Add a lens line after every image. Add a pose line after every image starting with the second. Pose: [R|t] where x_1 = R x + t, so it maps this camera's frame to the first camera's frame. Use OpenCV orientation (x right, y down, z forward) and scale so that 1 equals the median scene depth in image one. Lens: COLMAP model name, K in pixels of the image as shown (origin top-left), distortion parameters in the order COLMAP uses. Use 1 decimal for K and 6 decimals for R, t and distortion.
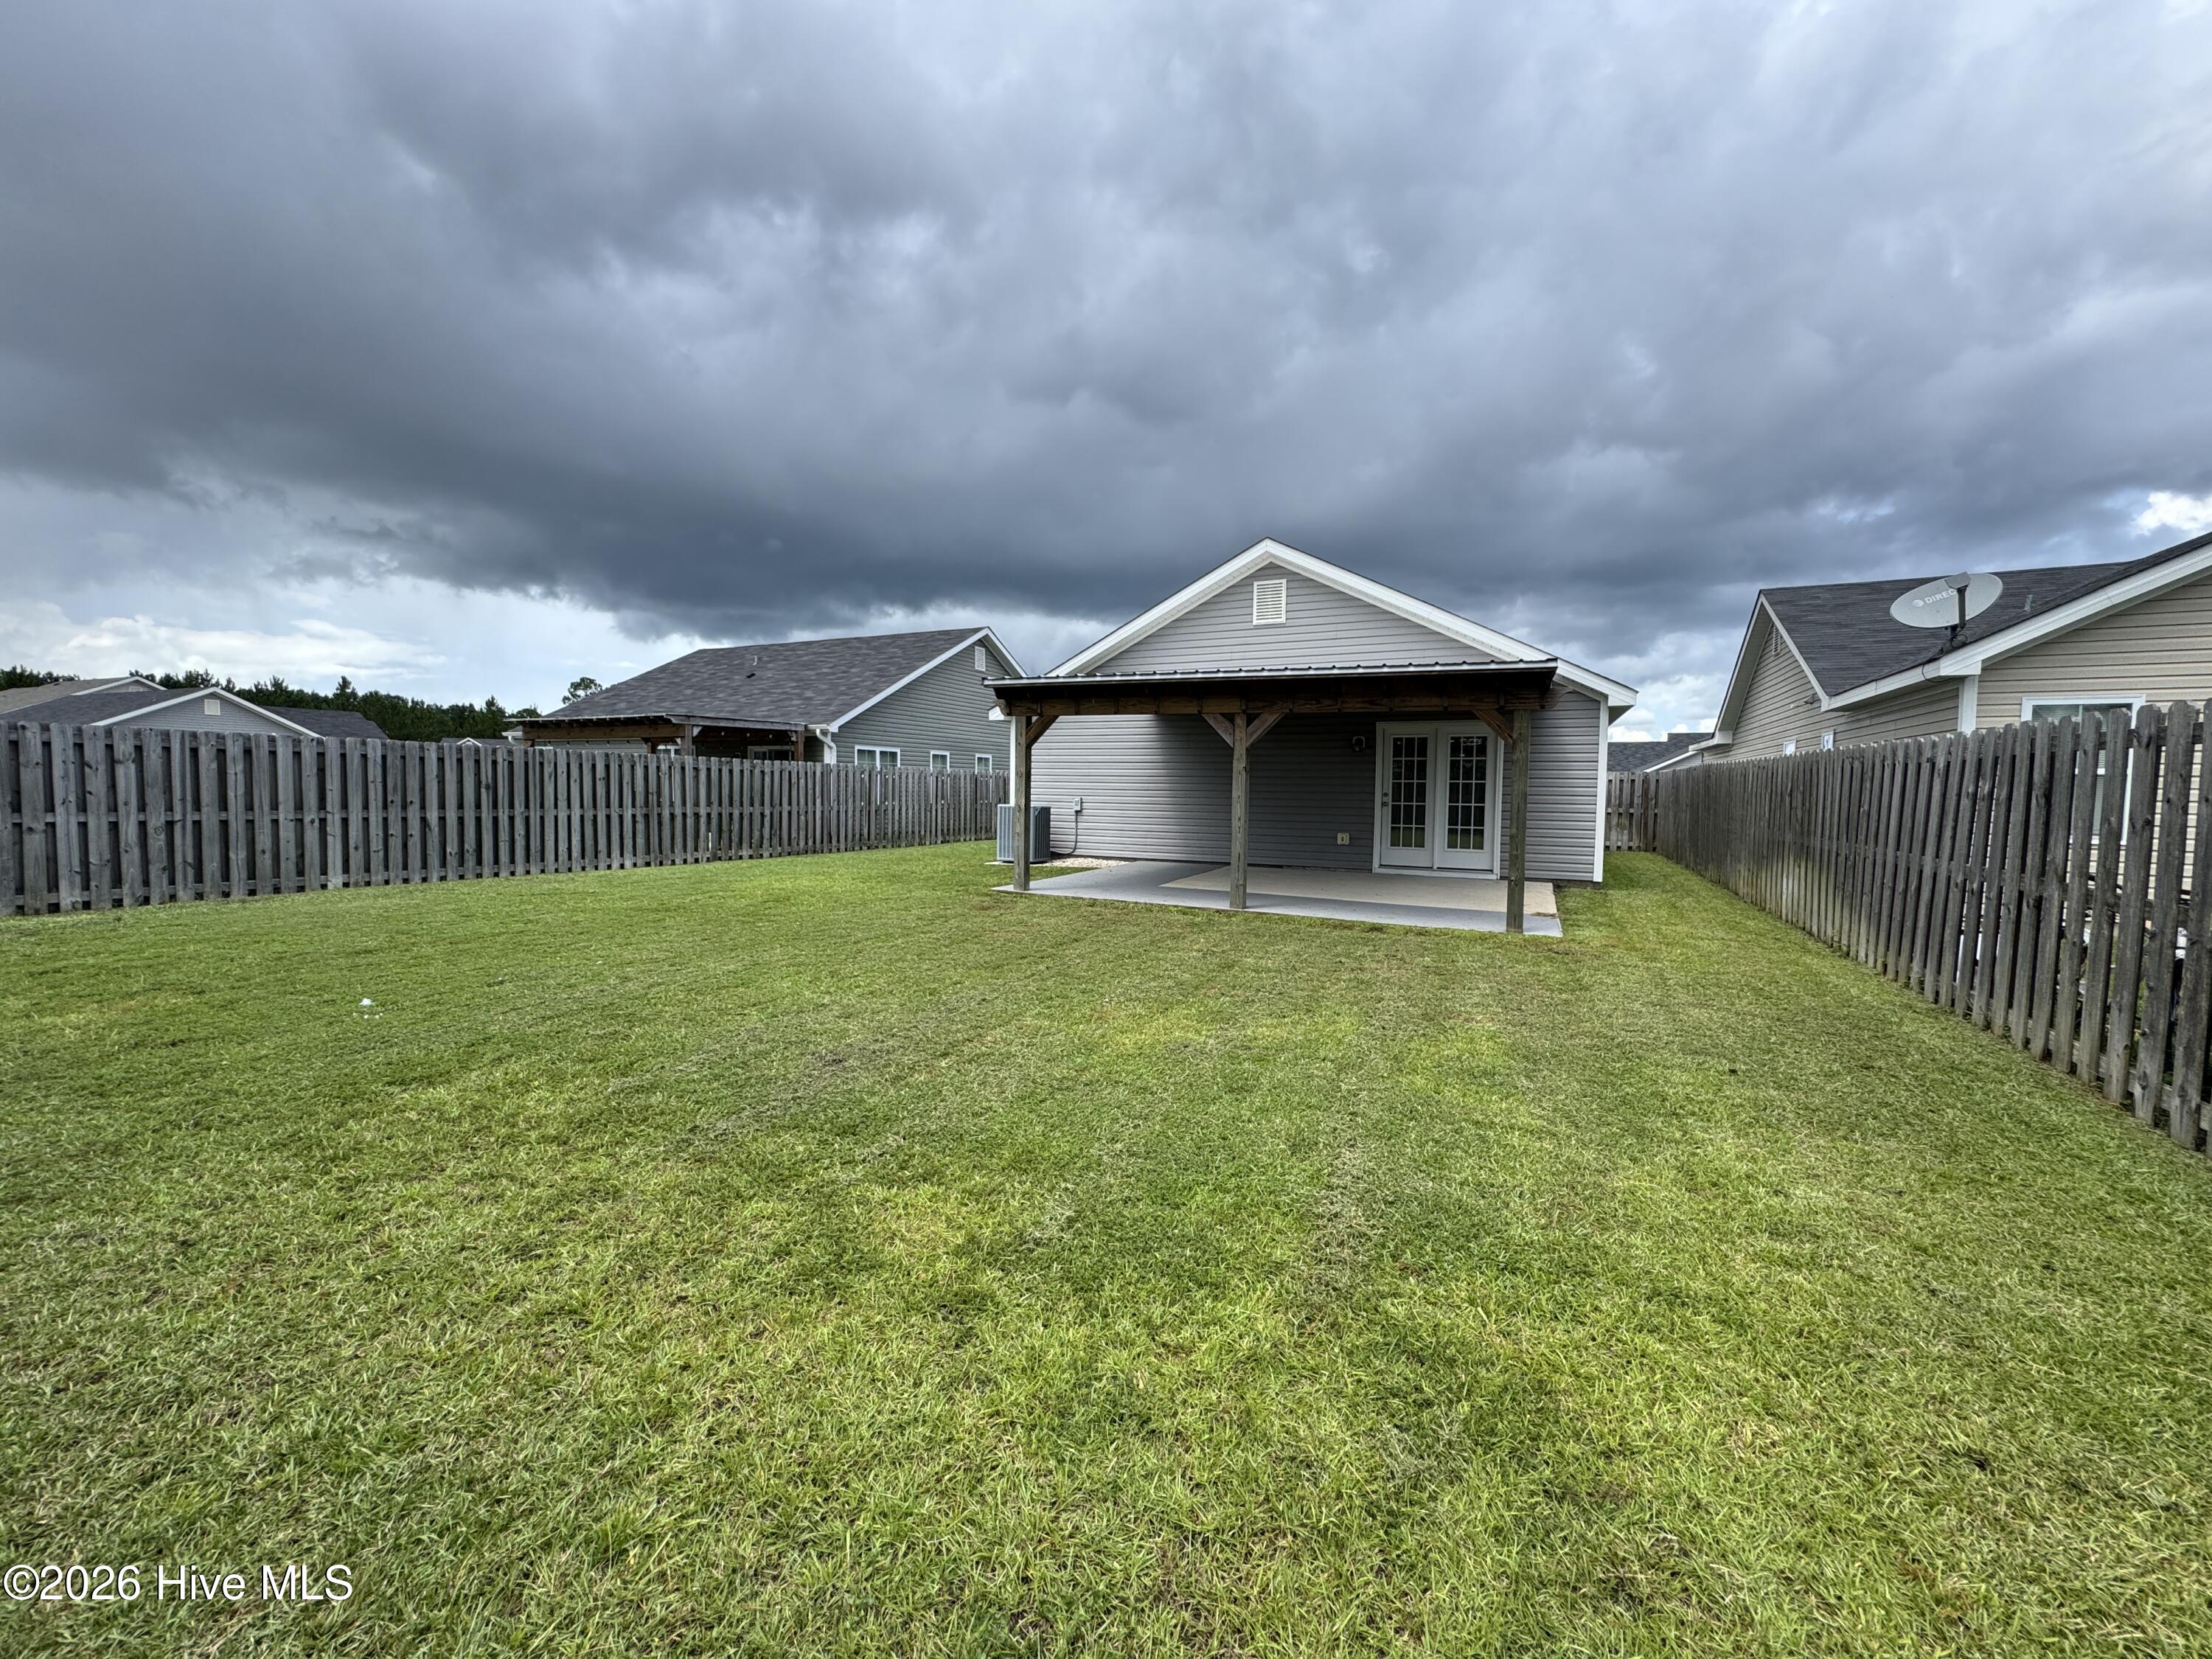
lens RADIAL K [[890.0, 0, 1106.0], [0, 890.0, 829.5], [0, 0, 1]] dist [-0.001764, 0.000115]
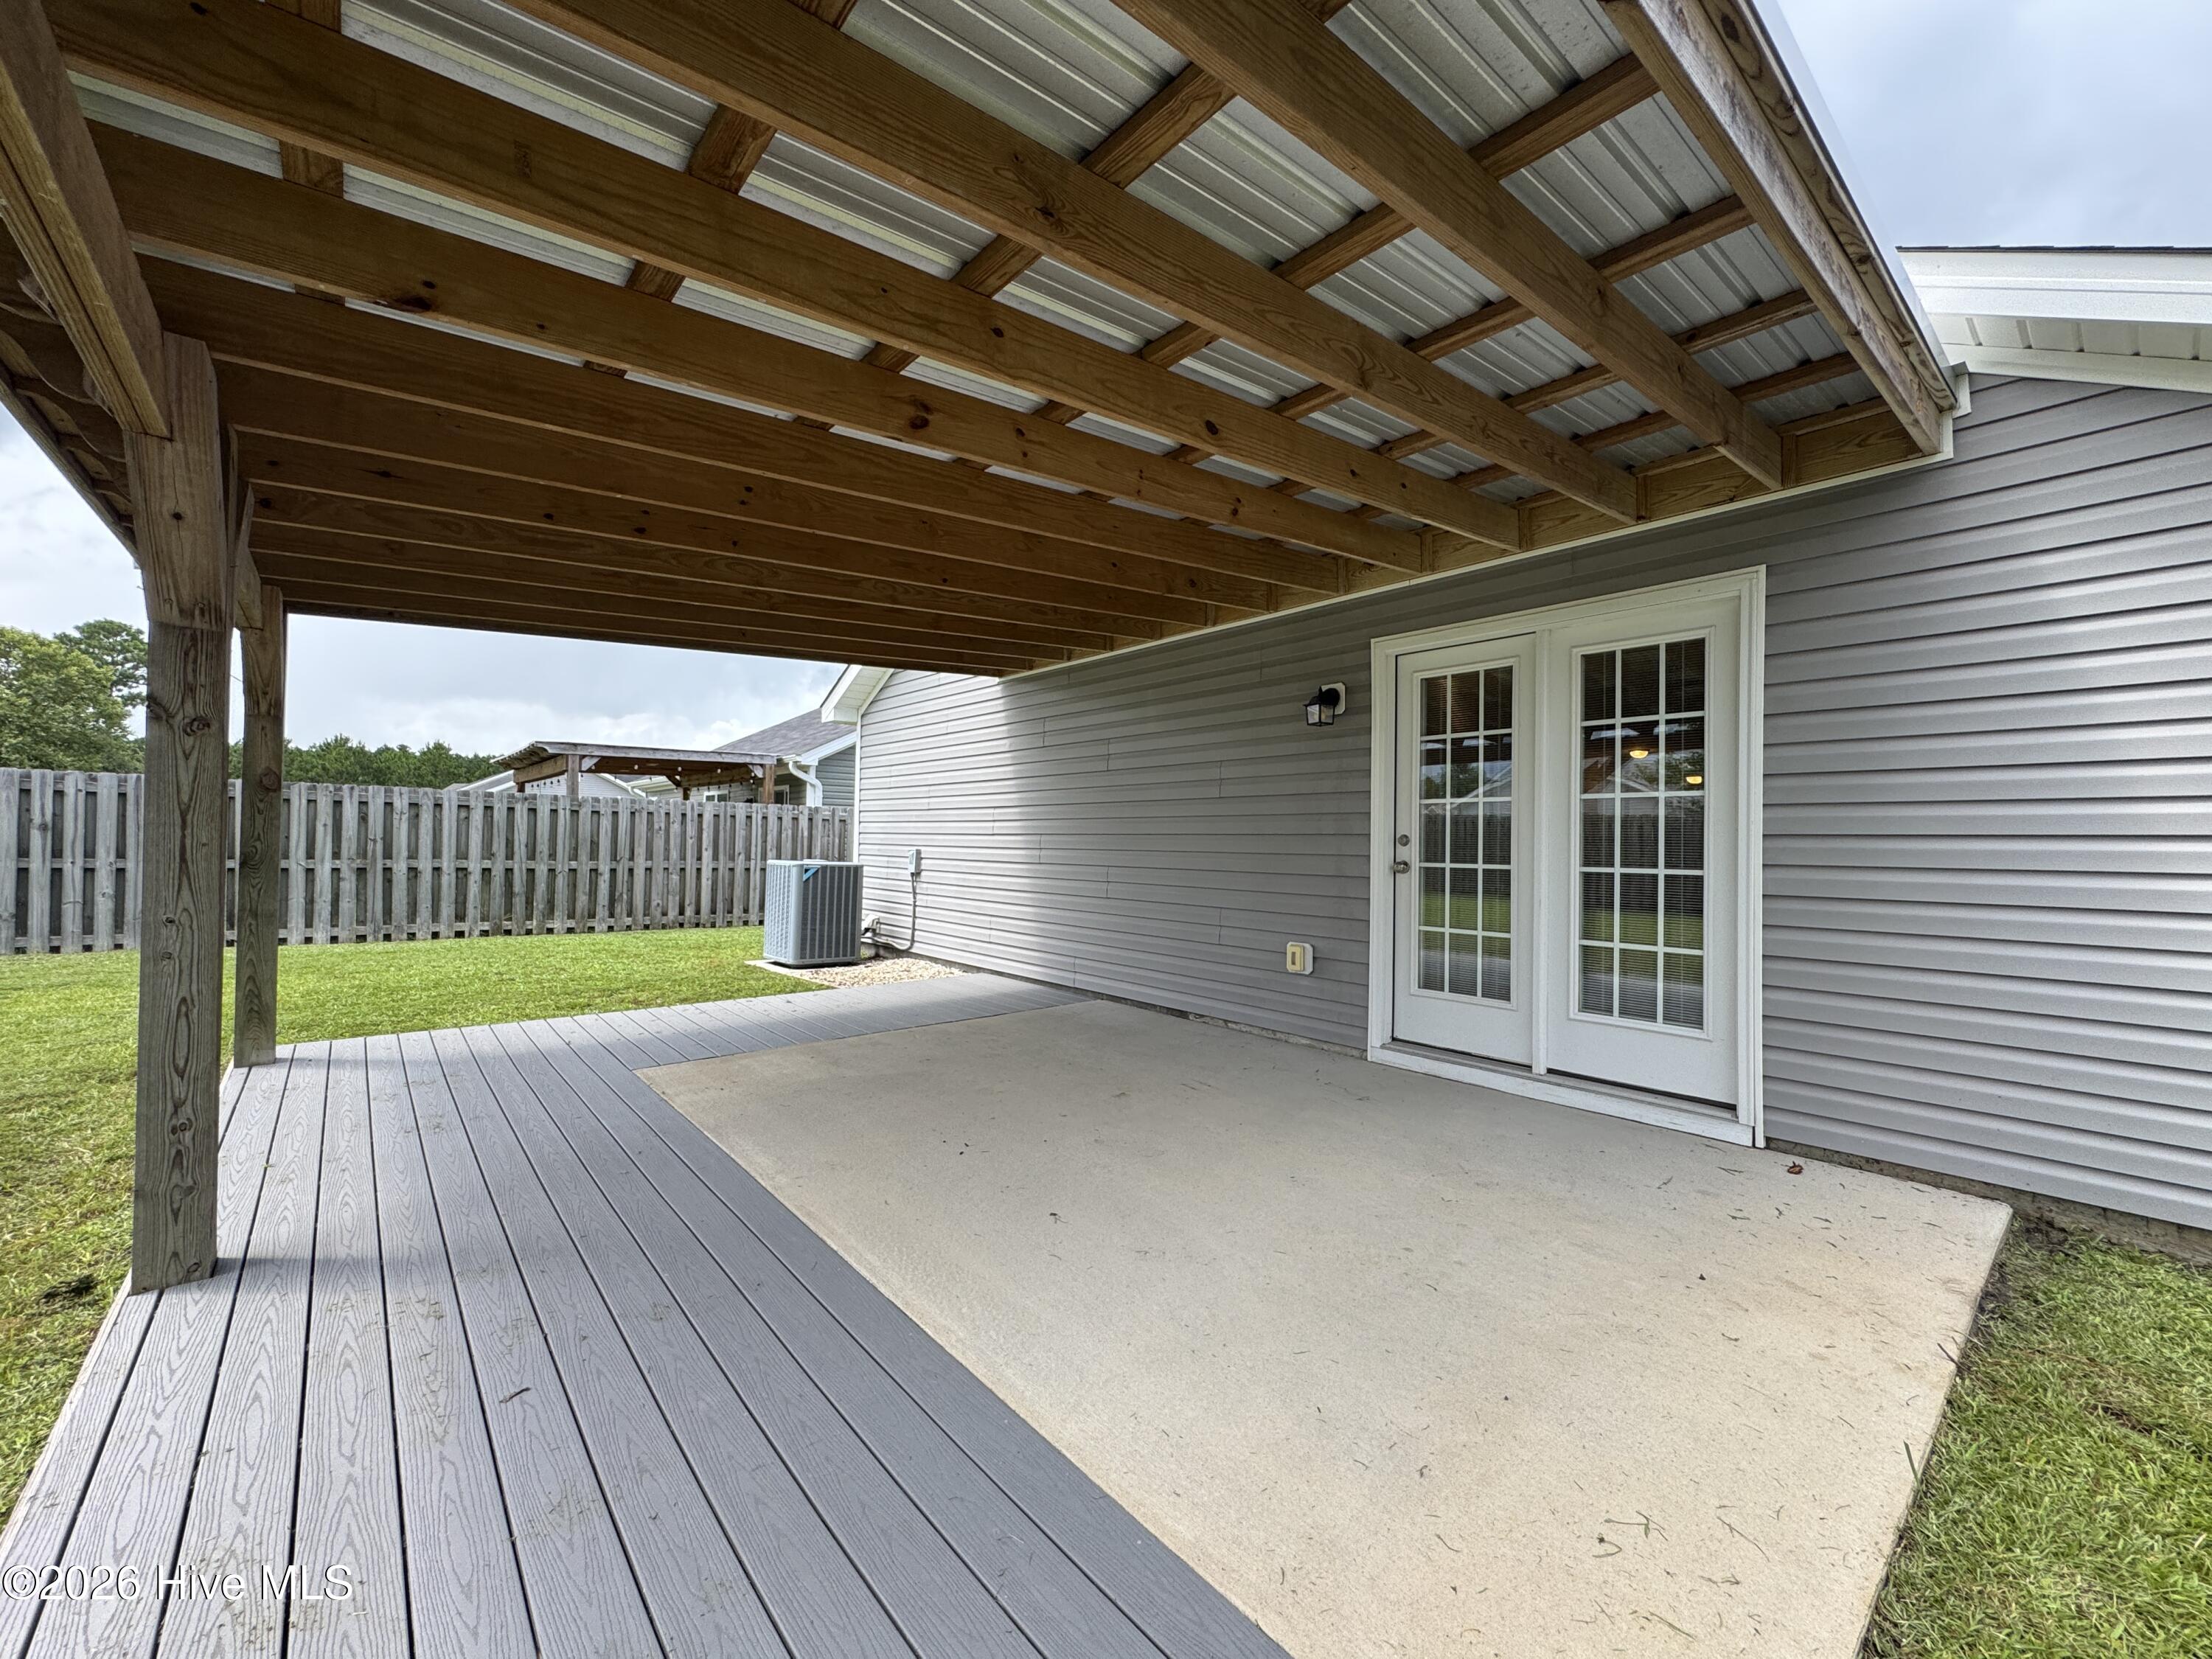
lens RADIAL K [[890.0, 0, 1106.0], [0, 890.0, 829.5], [0, 0, 1]] dist [-0.001764, 0.000115]
pose [[0.914046, -0.004473, -0.405586, 0.310288], [-0.023182, 0.997729, -0.063247, -0.016292], [0.404948, 0.067213, 0.911866, 0.556600]]
